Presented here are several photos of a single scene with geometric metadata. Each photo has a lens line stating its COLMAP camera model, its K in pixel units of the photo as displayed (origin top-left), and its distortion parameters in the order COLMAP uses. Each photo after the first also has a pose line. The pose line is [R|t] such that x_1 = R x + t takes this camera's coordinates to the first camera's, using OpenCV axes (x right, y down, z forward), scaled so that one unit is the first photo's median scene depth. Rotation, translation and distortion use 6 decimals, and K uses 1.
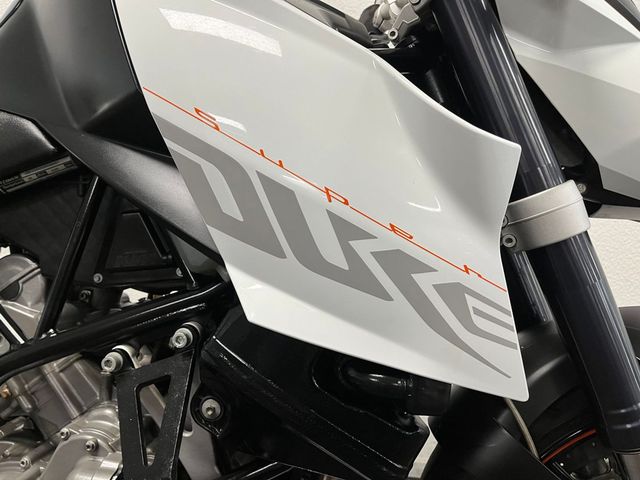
lens RADIAL K [[468.2, 0, 322.9], [0, 468.2, 242.6], [0, 0, 1]] dist [0.088433, -0.120294]
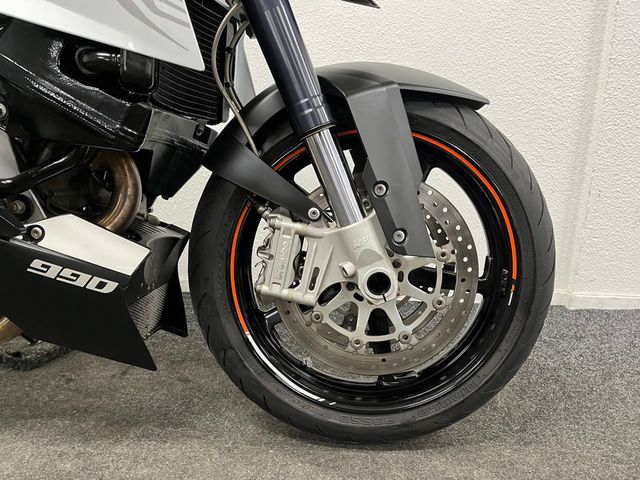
lens RADIAL K [[468.2, 0, 322.9], [0, 468.2, 242.6], [0, 0, 1]] dist [0.088433, -0.120294]
pose [[0.995629, -0.026323, 0.089610, 0.659132], [0.014779, 0.991776, 0.127126, 0.687238], [-0.092219, -0.125246, 0.987830, -0.533176]]
